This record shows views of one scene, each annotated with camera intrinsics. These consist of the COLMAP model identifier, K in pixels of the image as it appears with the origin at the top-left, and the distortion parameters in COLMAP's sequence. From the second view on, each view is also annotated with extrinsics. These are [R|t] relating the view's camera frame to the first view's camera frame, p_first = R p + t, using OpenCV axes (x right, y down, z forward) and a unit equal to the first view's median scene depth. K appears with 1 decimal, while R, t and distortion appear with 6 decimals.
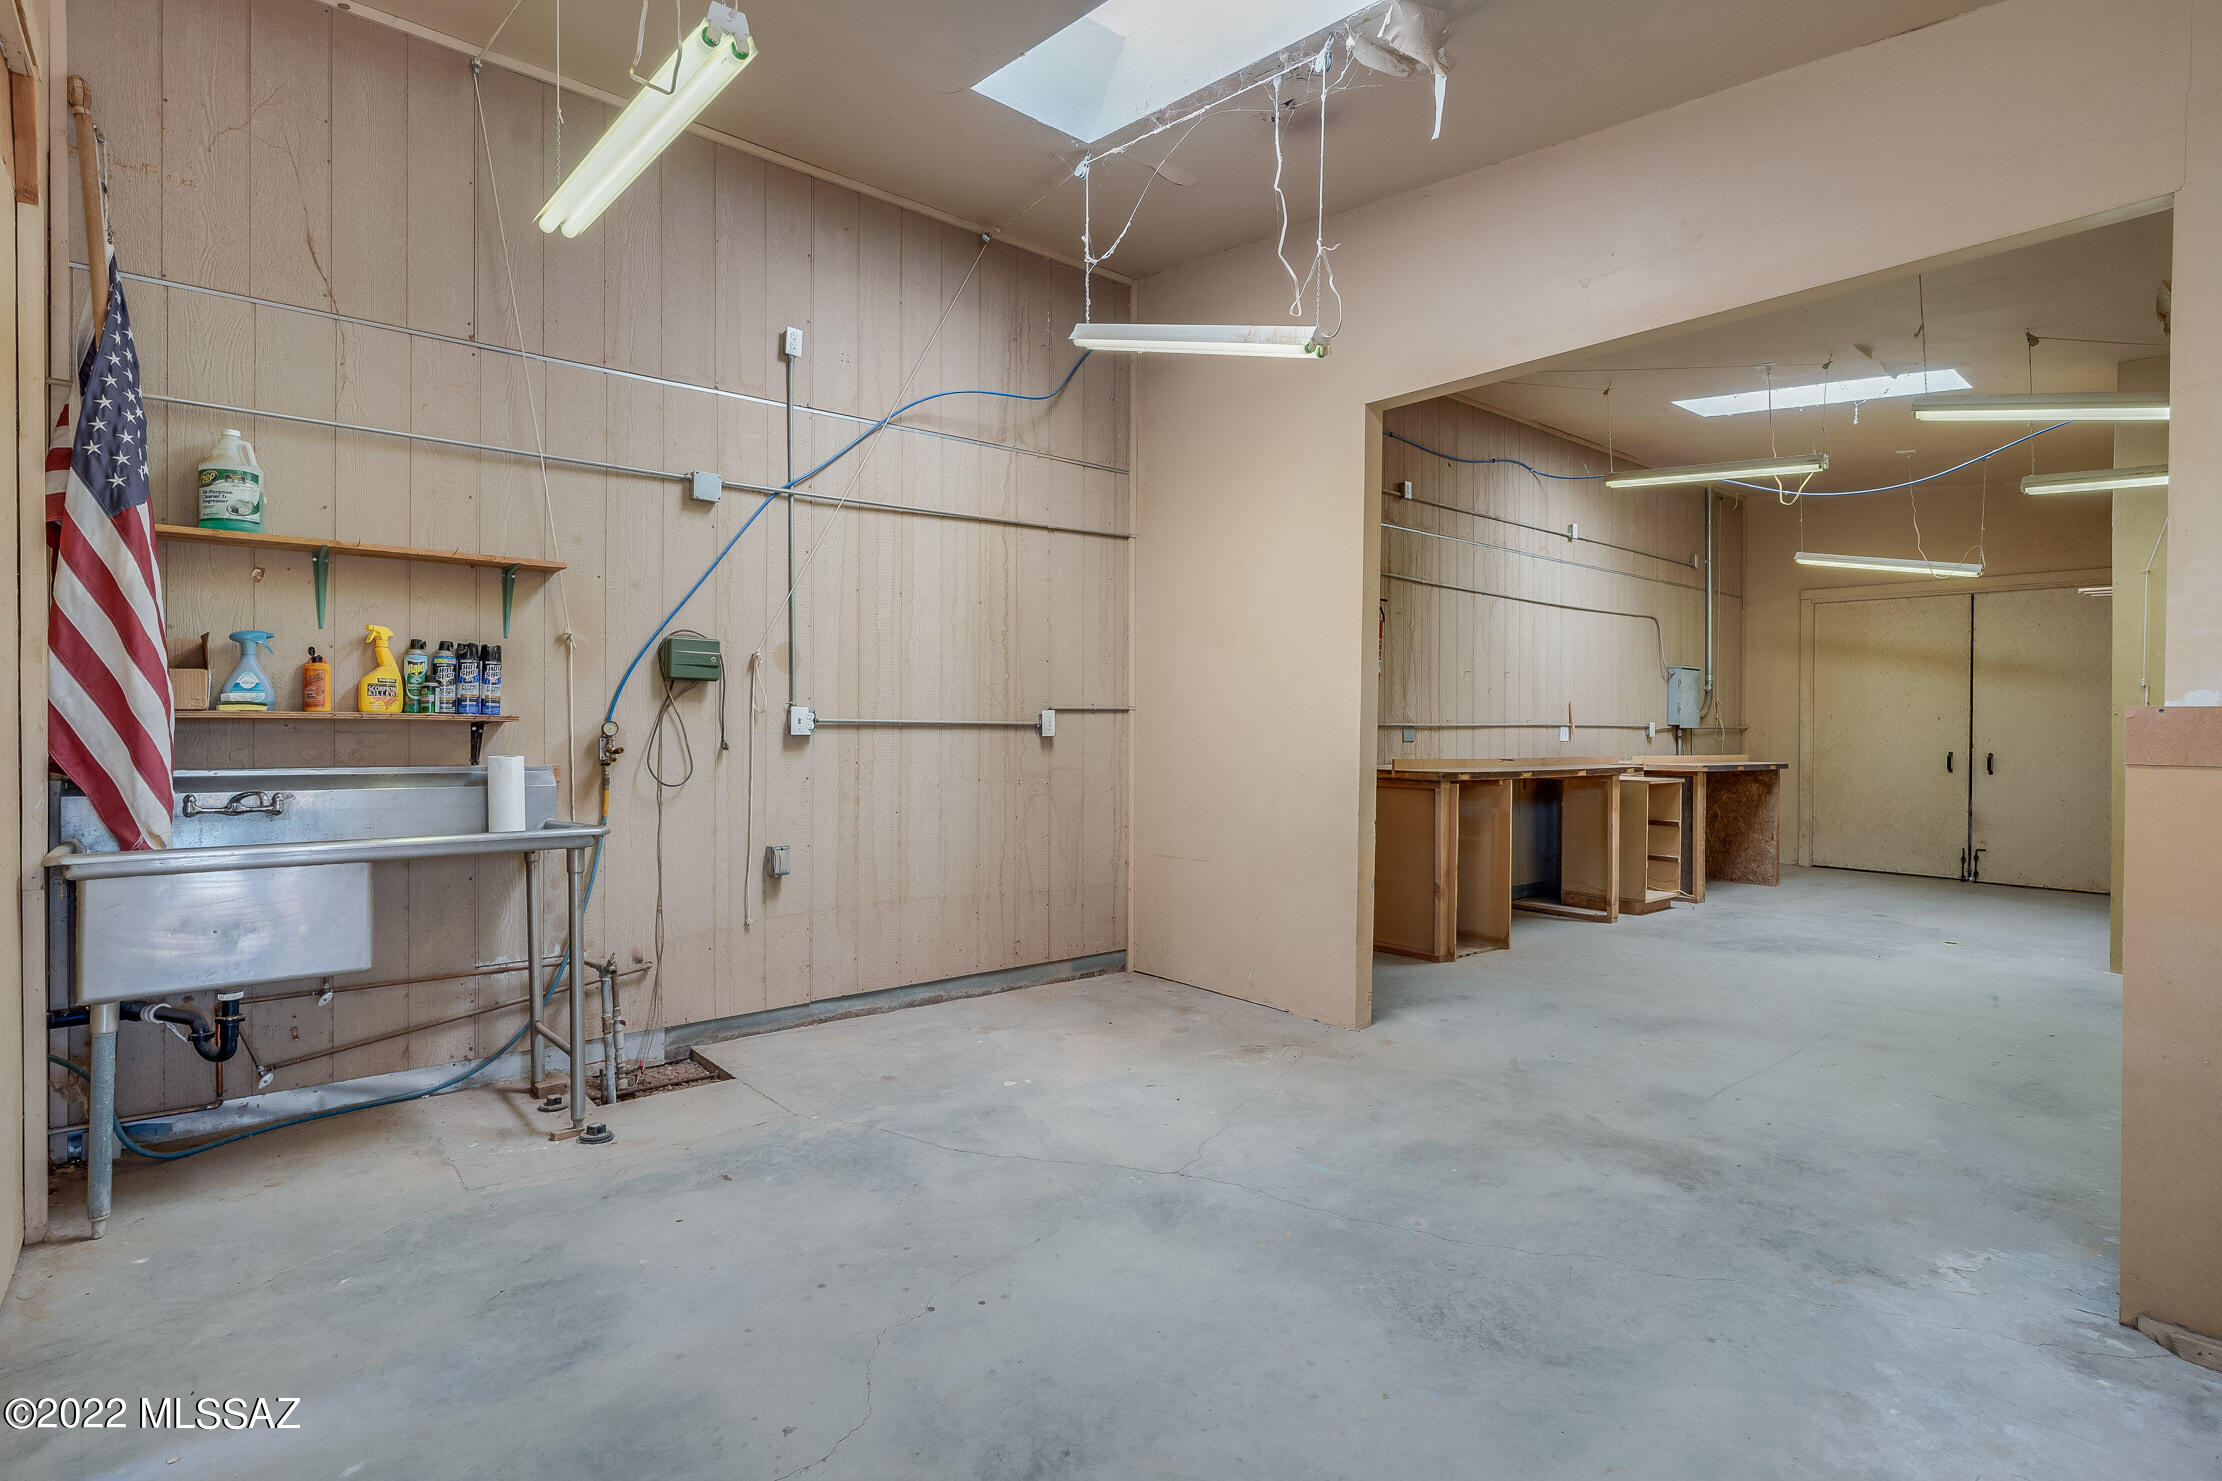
lens RADIAL K [[1044.8, 0, 1107.3], [0, 1044.8, 729.3], [0, 0, 1]] dist [-0.001205, 0.000440]
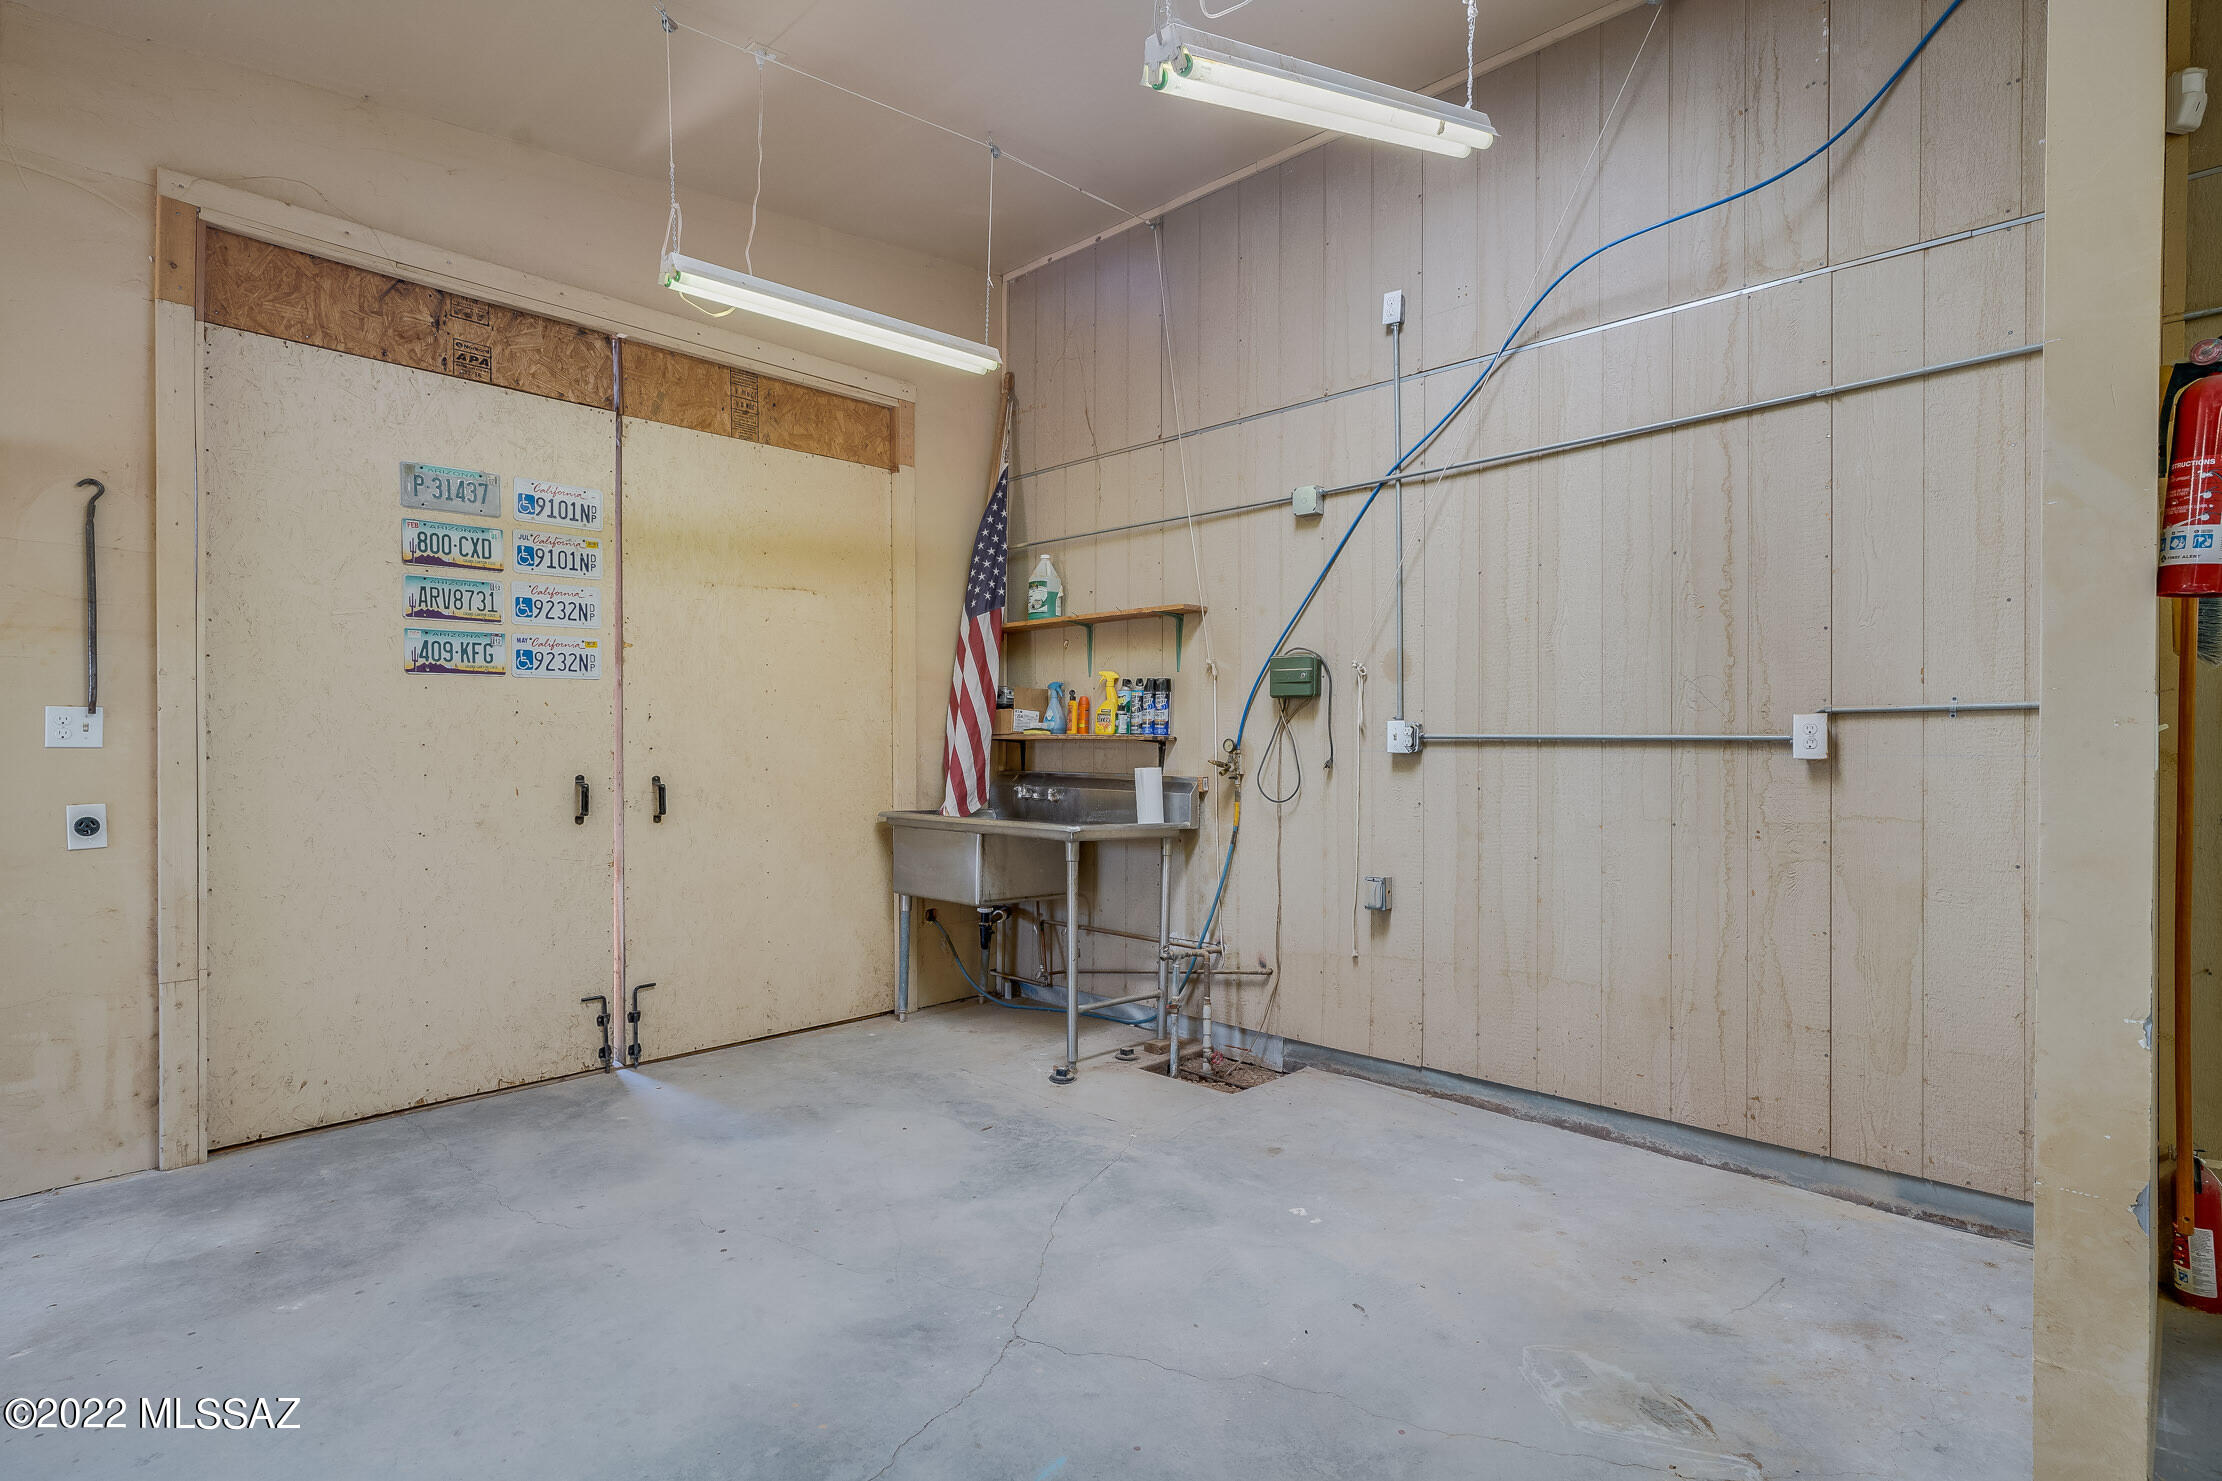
lens RADIAL K [[1073.8, 0, 1111.0], [0, 1073.8, 740.5], [0, 0, 1]] dist [-0.004825, 0.005264]
pose [[0.145724, -0.006125, -0.989306, 0.599833], [-0.003417, 0.999972, -0.006694, 0.001839], [0.989319, 0.004356, 0.145699, 0.680364]]
